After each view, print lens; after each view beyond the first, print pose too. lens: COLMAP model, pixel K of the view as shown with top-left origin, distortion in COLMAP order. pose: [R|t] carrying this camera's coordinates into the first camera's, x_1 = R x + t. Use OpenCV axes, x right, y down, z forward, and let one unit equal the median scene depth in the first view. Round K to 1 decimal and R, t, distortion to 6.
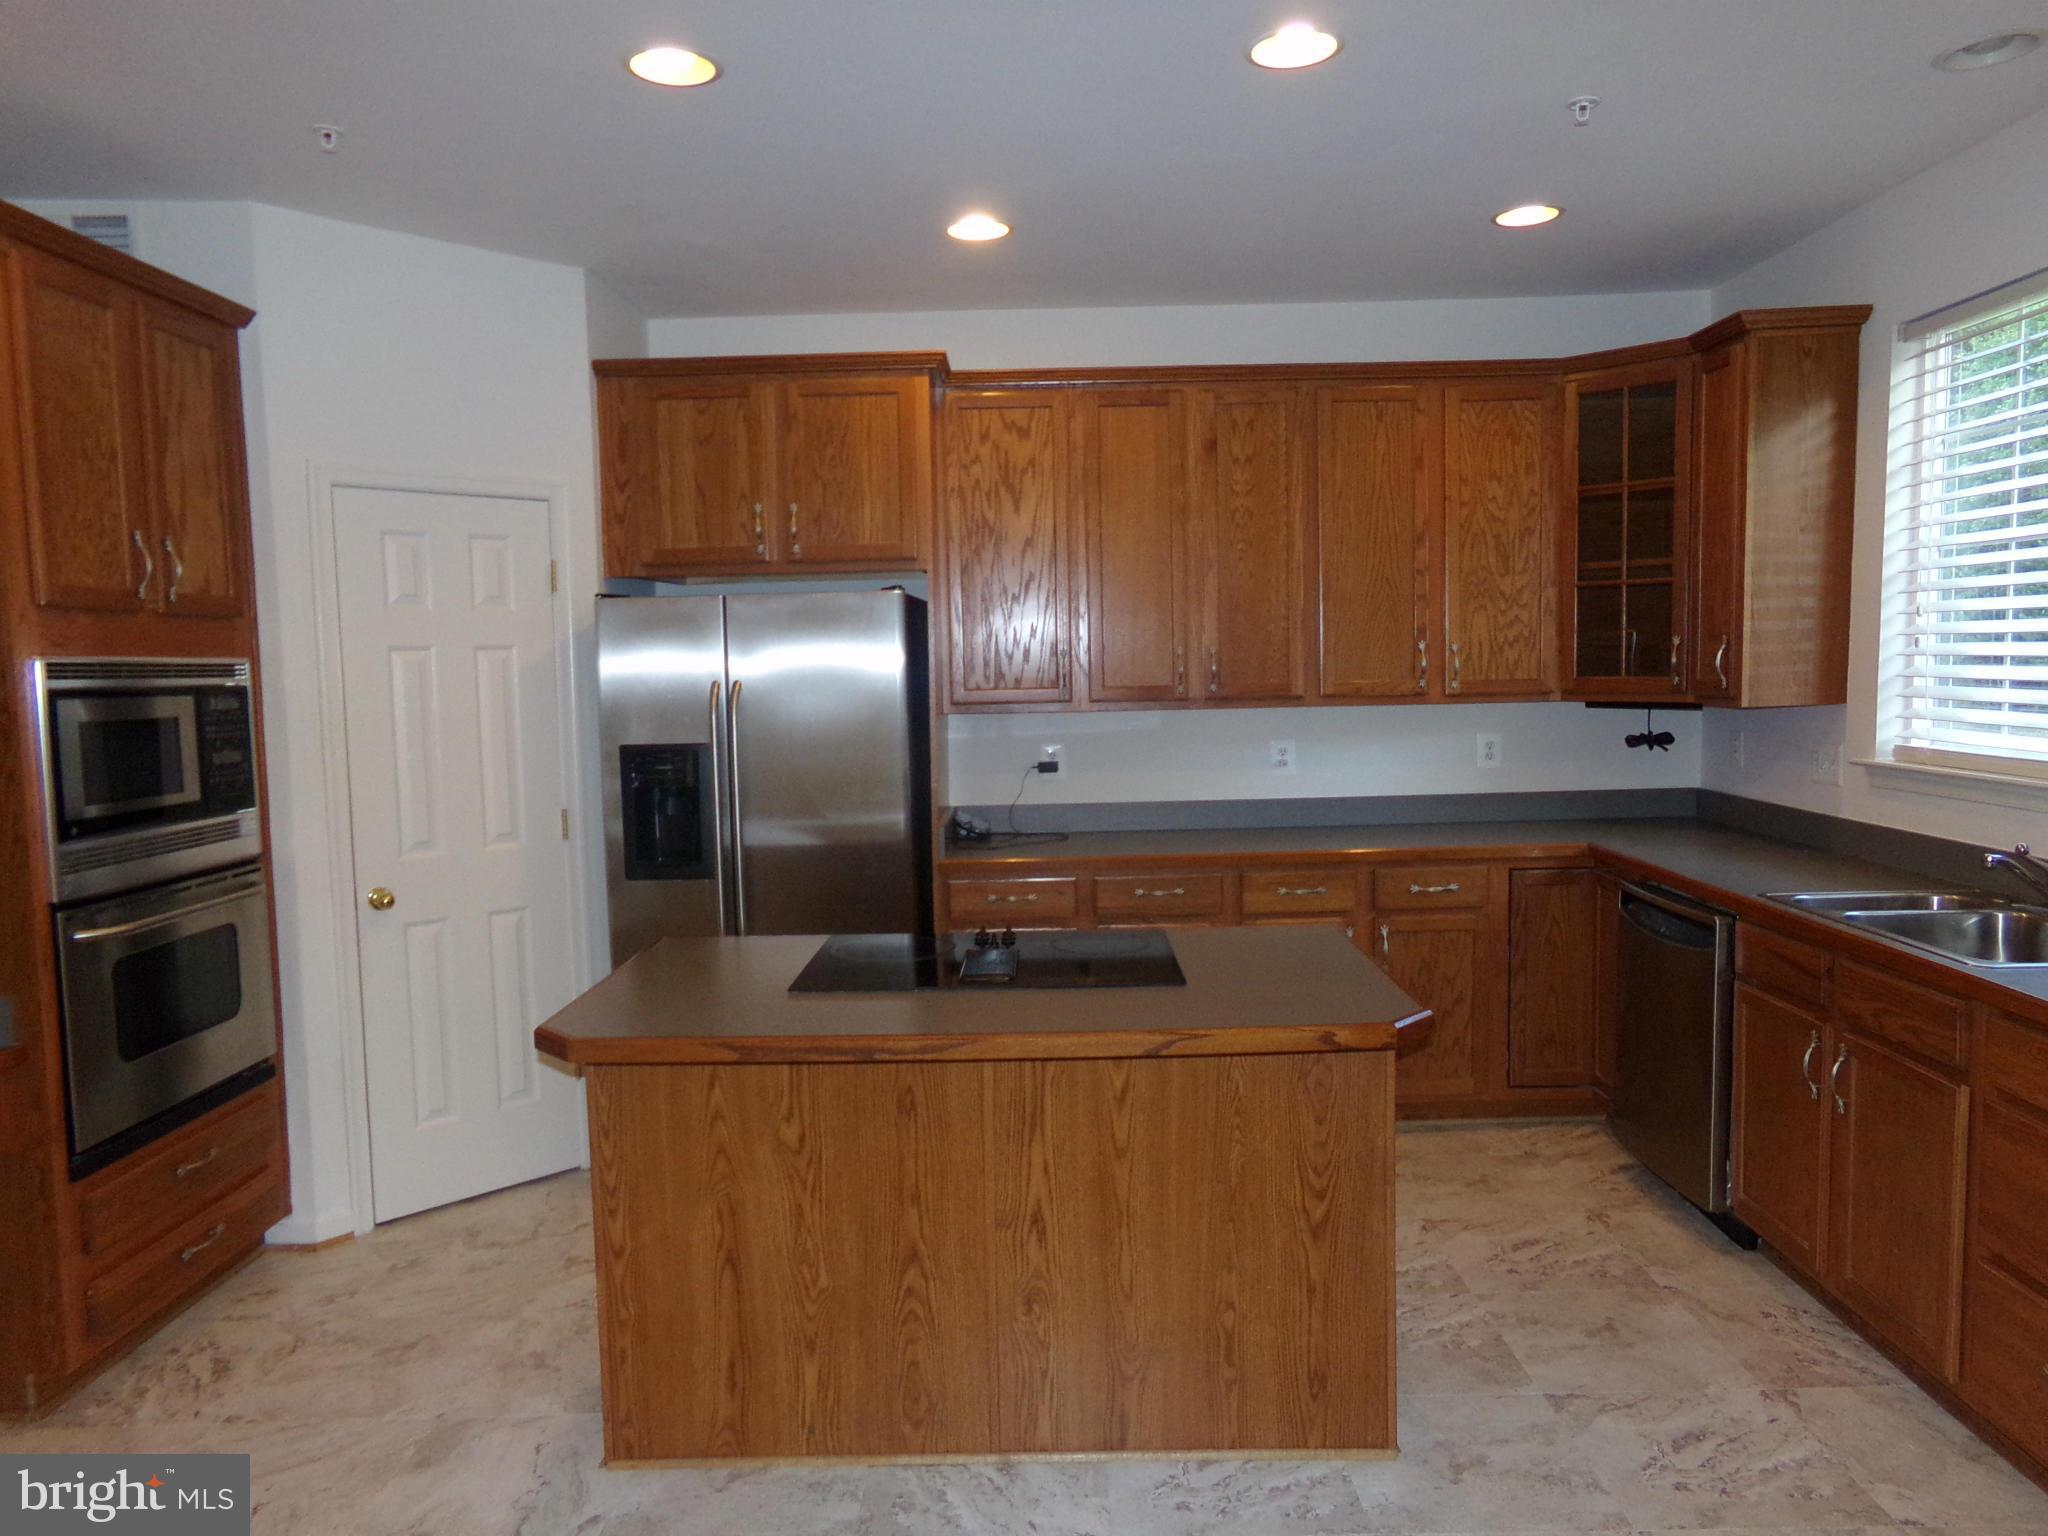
lens RADIAL K [[1416.4, 0, 1035.7], [0, 1416.4, 775.7], [0, 0, 1]] dist [-0.083432, 0.146344]
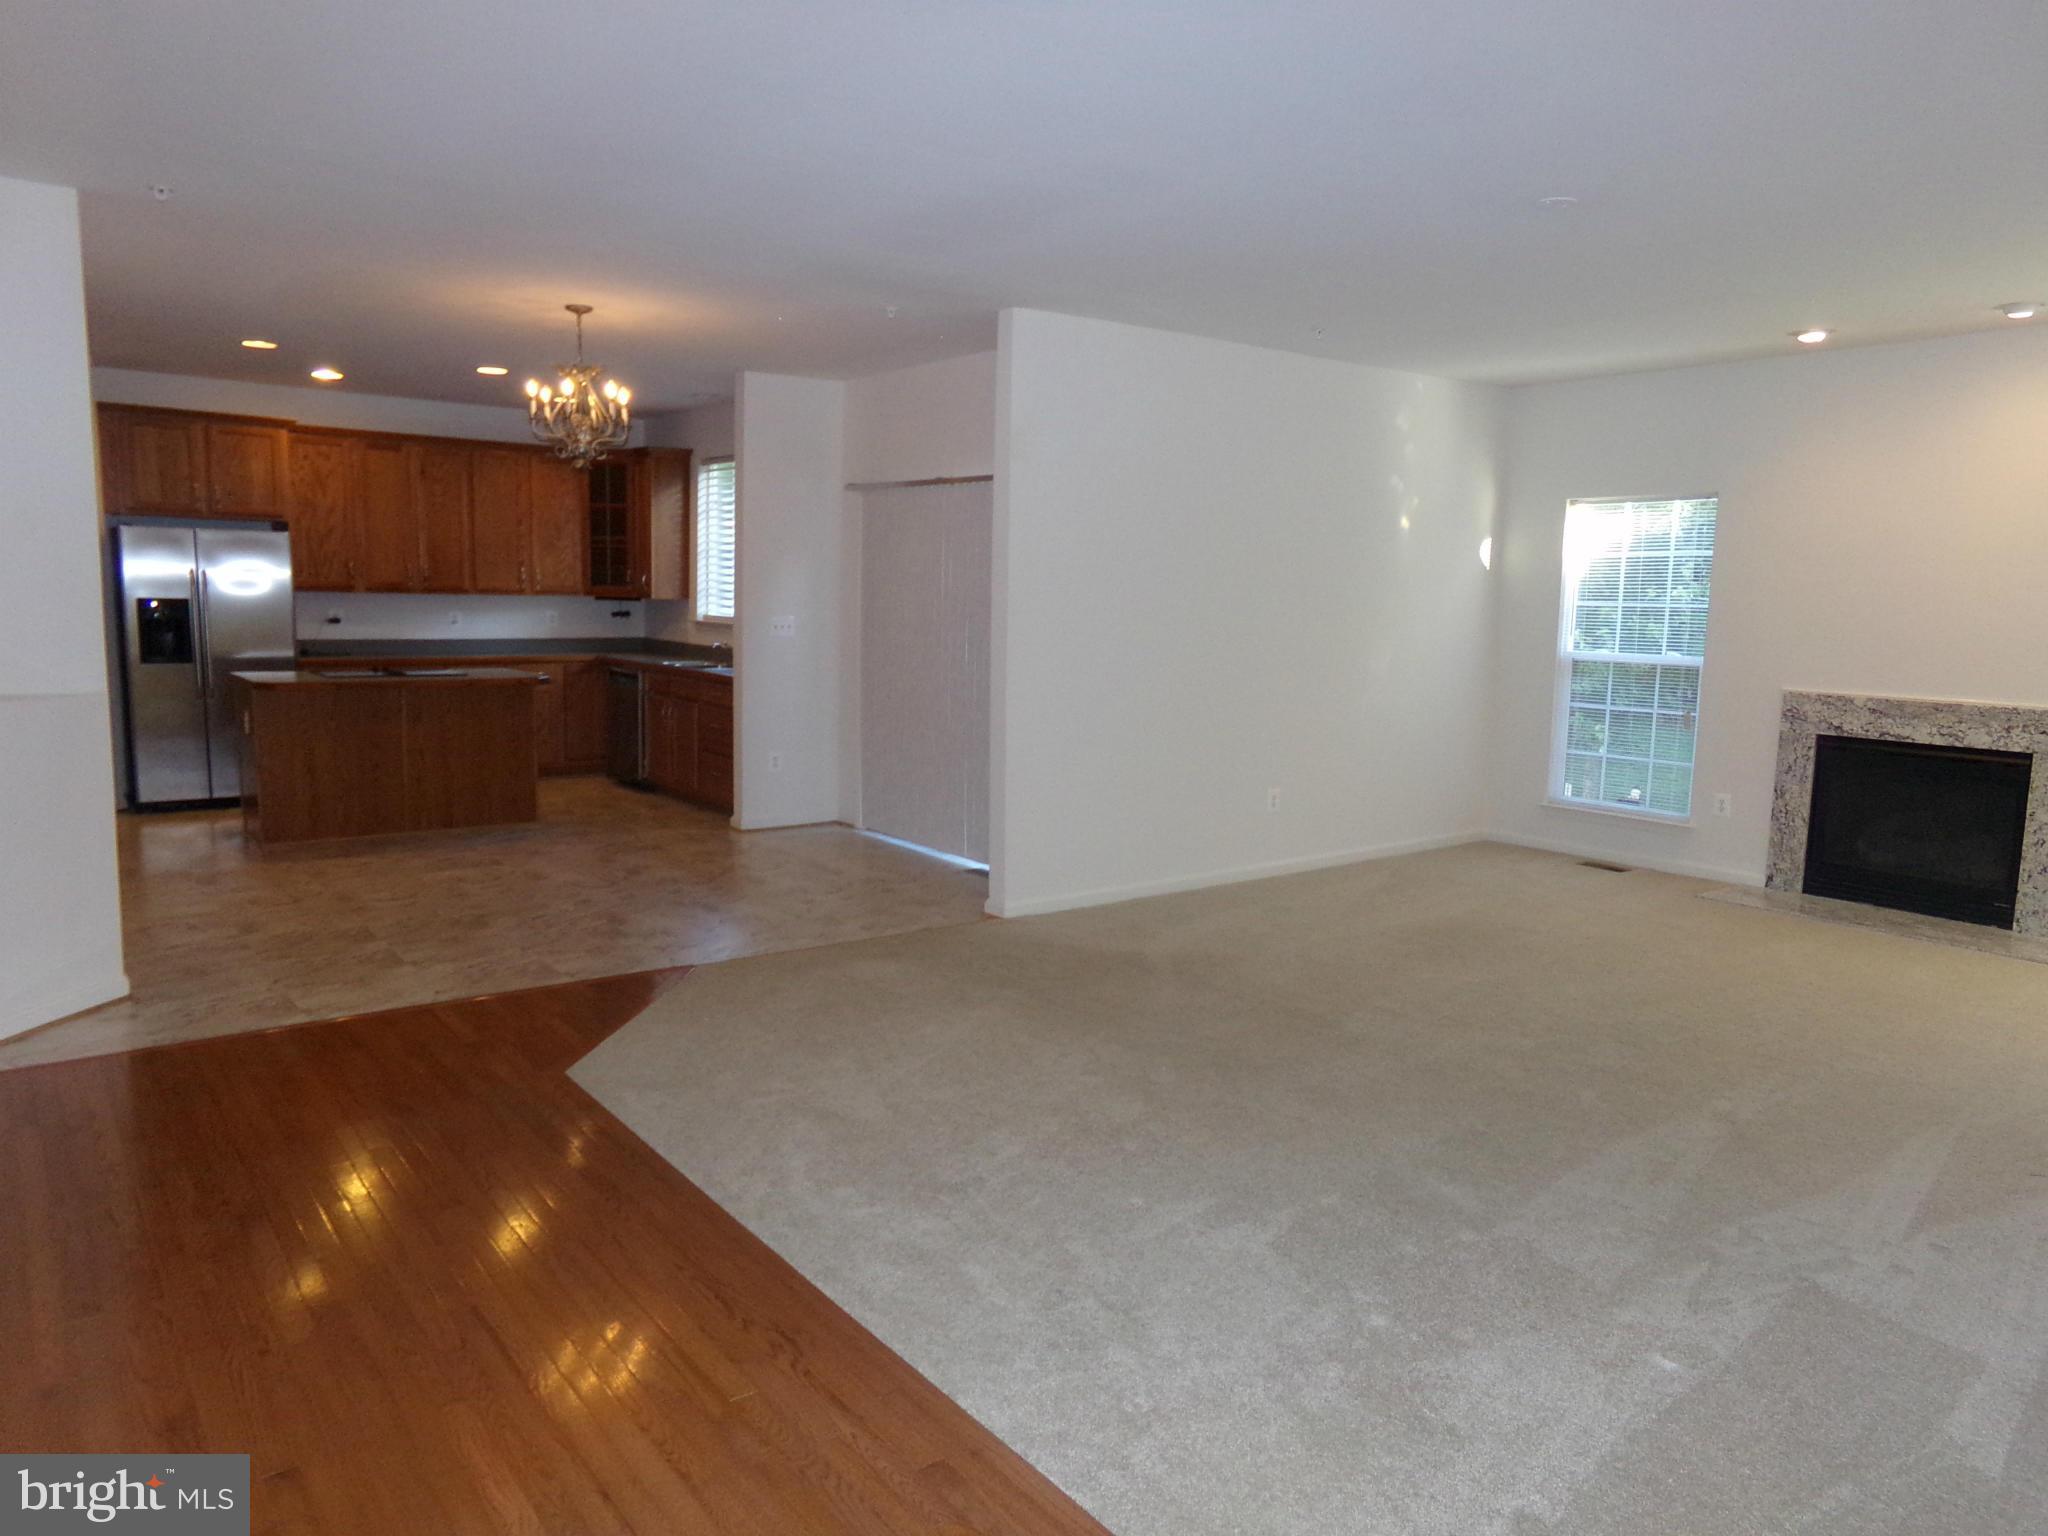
lens RADIAL K [[1409.7, 0, 1024.0], [0, 1409.7, 768.0], [0, 0, 1]] dist [-0.119347, 0.215327]
pose [[0.789518, -0.037557, 0.612577, -0.567929], [0.007683, 0.998653, 0.051324, 0.142010], [-0.613679, -0.035814, 0.788743, -1.529869]]
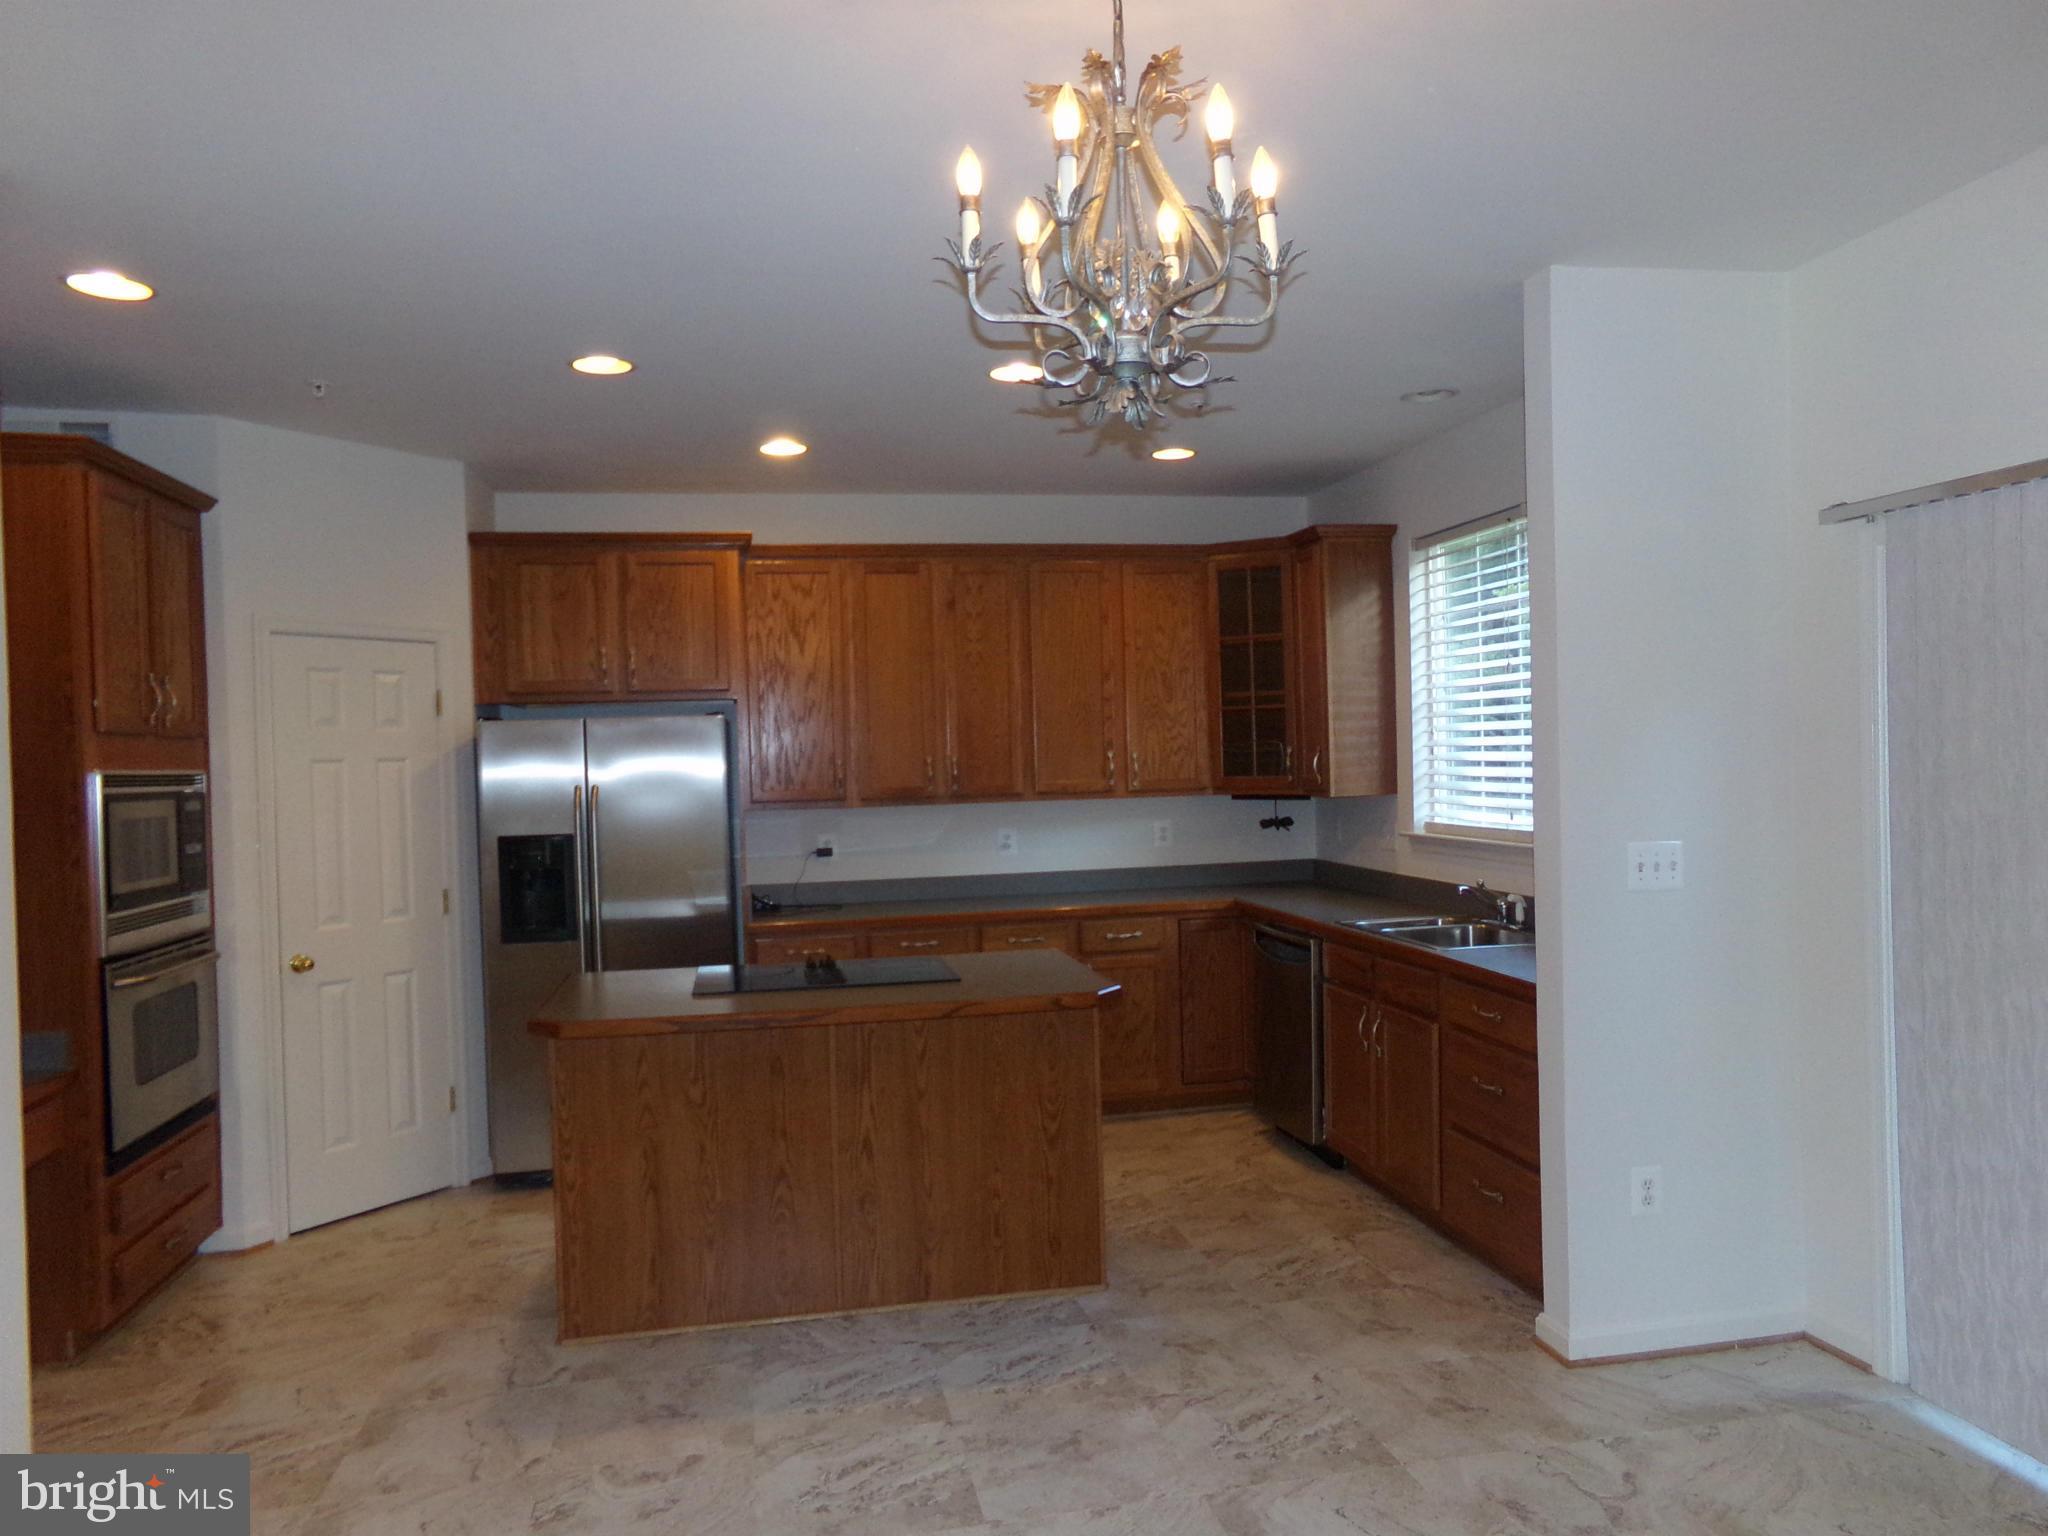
lens RADIAL K [[1409.7, 0, 1024.0], [0, 1409.7, 768.0], [0, 0, 1]] dist [-0.119347, 0.215327]
pose [[0.979710, -0.006773, 0.200308, -0.087972], [0.022740, 0.996731, -0.077520, 0.026062], [-0.199128, 0.080502, 0.976661, -0.343287]]
